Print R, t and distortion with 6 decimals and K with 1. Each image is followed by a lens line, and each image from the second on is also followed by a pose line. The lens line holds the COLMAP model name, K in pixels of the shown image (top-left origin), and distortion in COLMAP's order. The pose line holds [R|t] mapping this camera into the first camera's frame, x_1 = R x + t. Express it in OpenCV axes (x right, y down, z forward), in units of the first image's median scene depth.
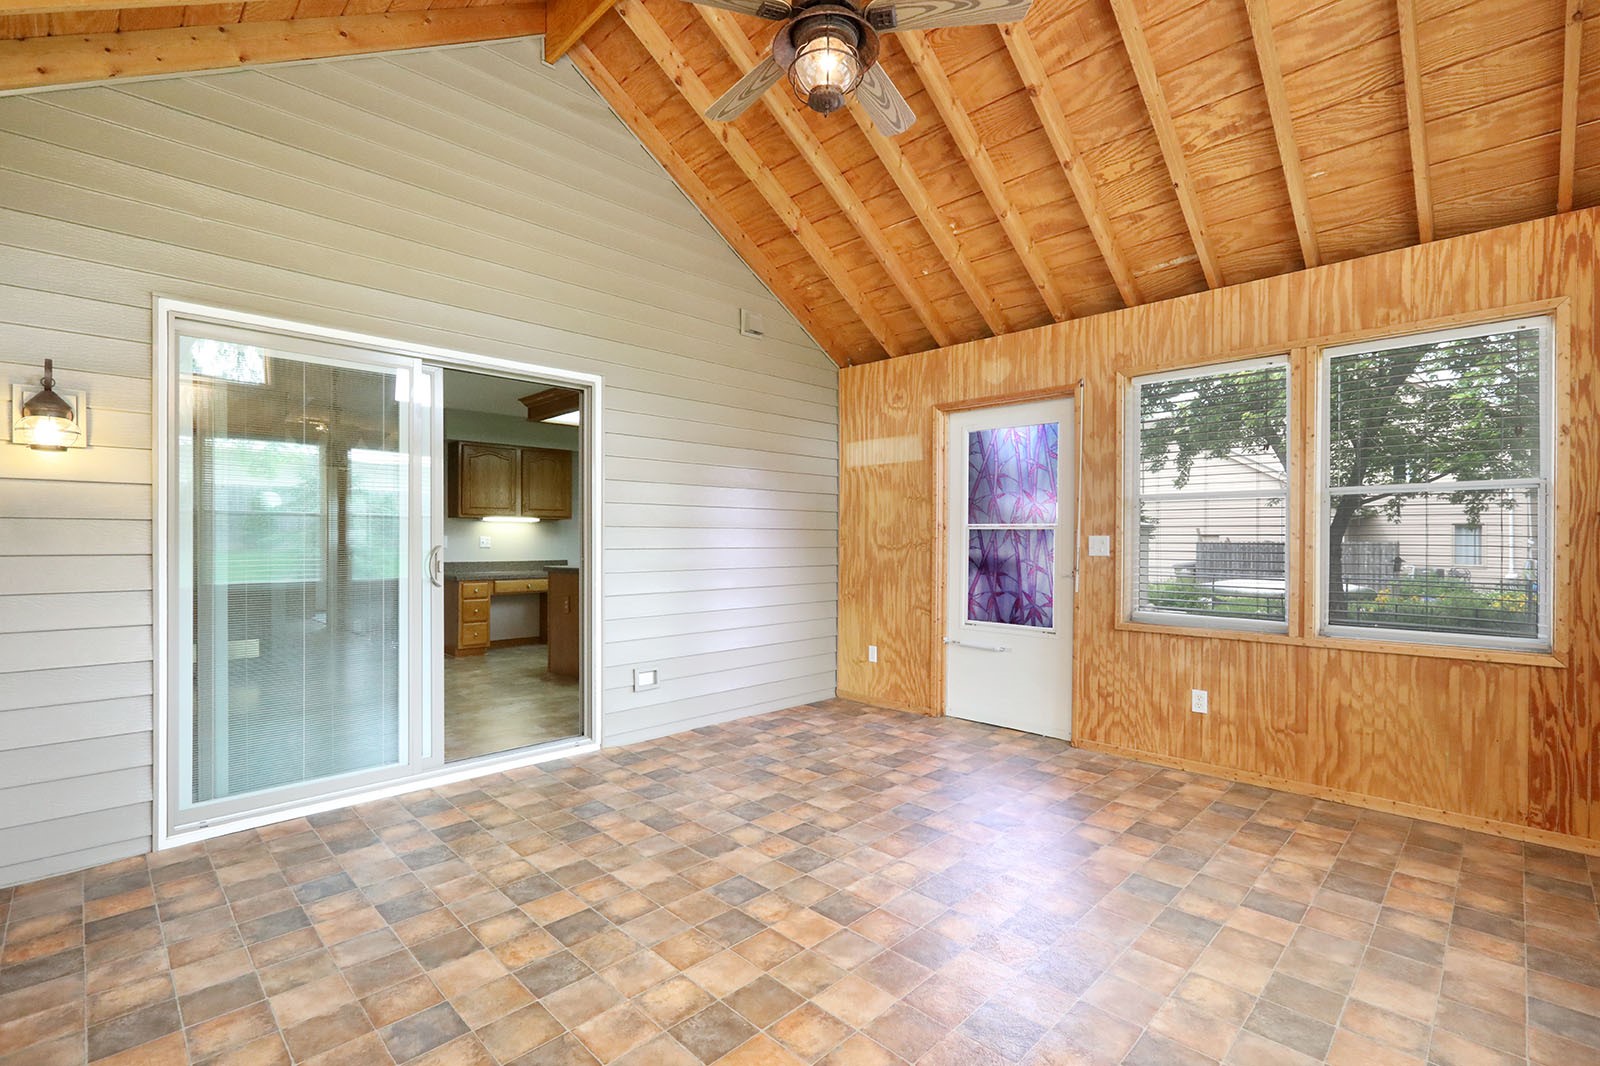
lens RADIAL K [[735.5, 0, 800.0], [0, 735.5, 533.0], [0, 0, 1]] dist [-0.048958, 0.015214]
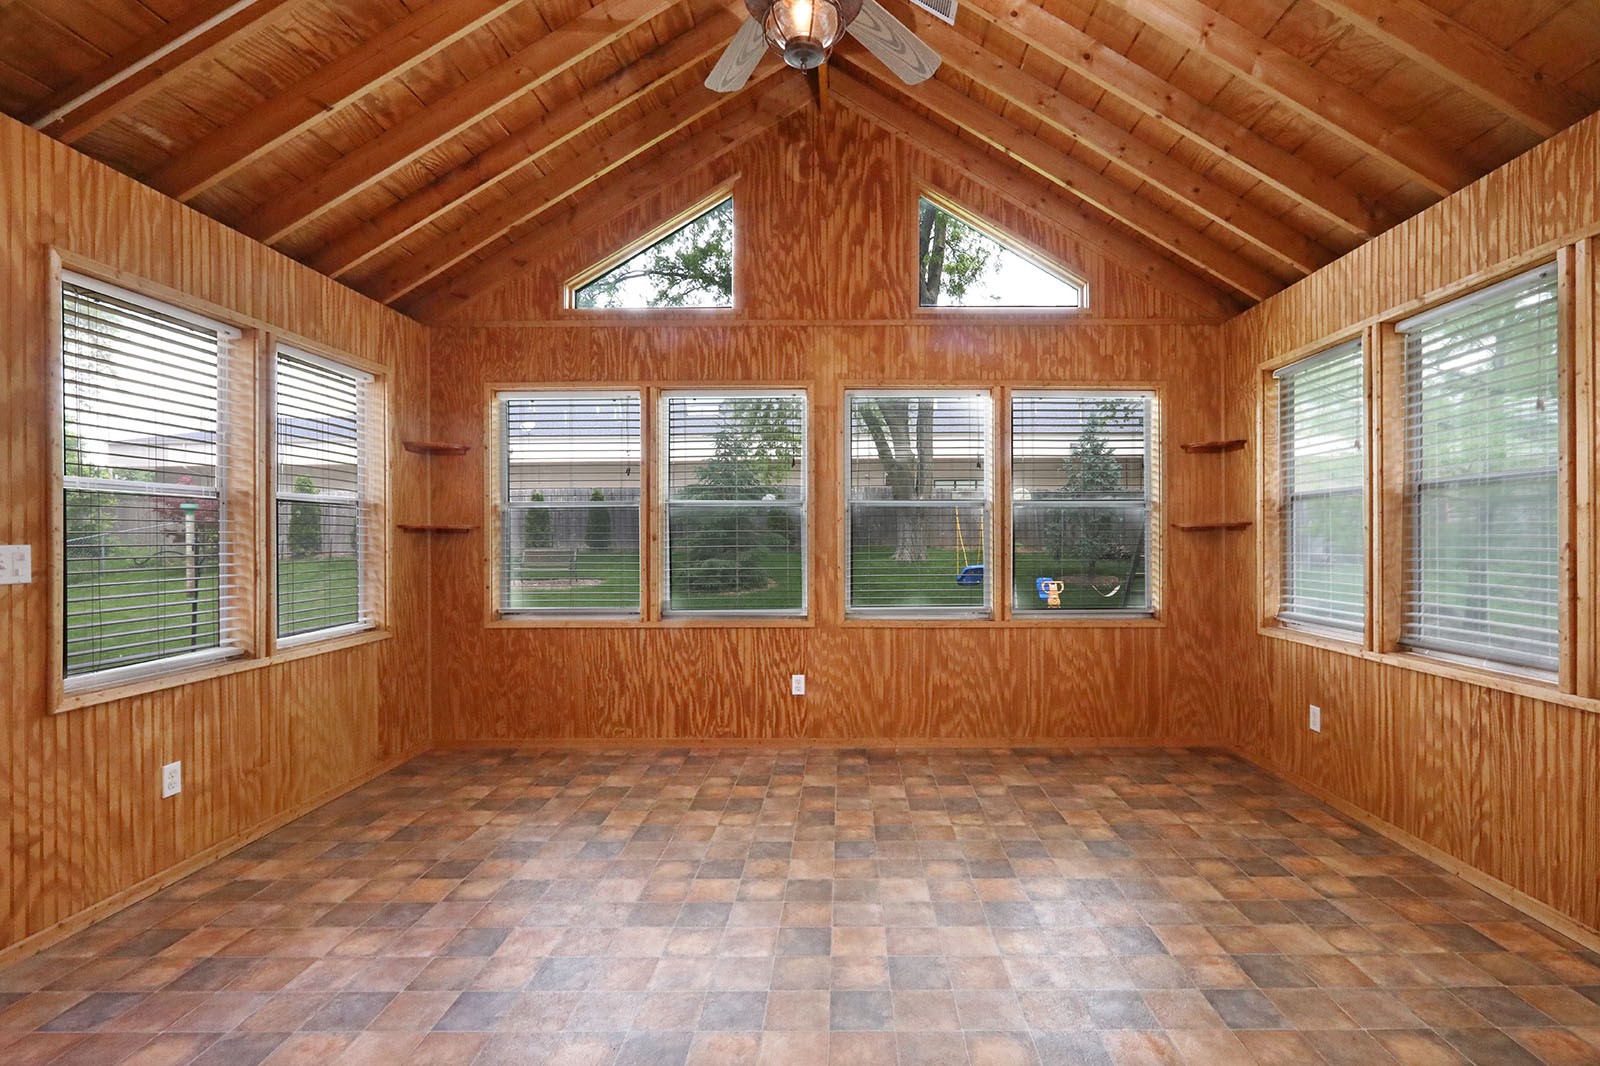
lens RADIAL K [[735.5, 0, 800.0], [0, 735.5, 533.0], [0, 0, 1]] dist [-0.048958, 0.015214]
pose [[-0.667844, 0.016916, 0.744109, -0.426739], [0.018044, 0.999816, -0.006534, 0.009599], [-0.744083, 0.009063, -0.668026, 1.140846]]
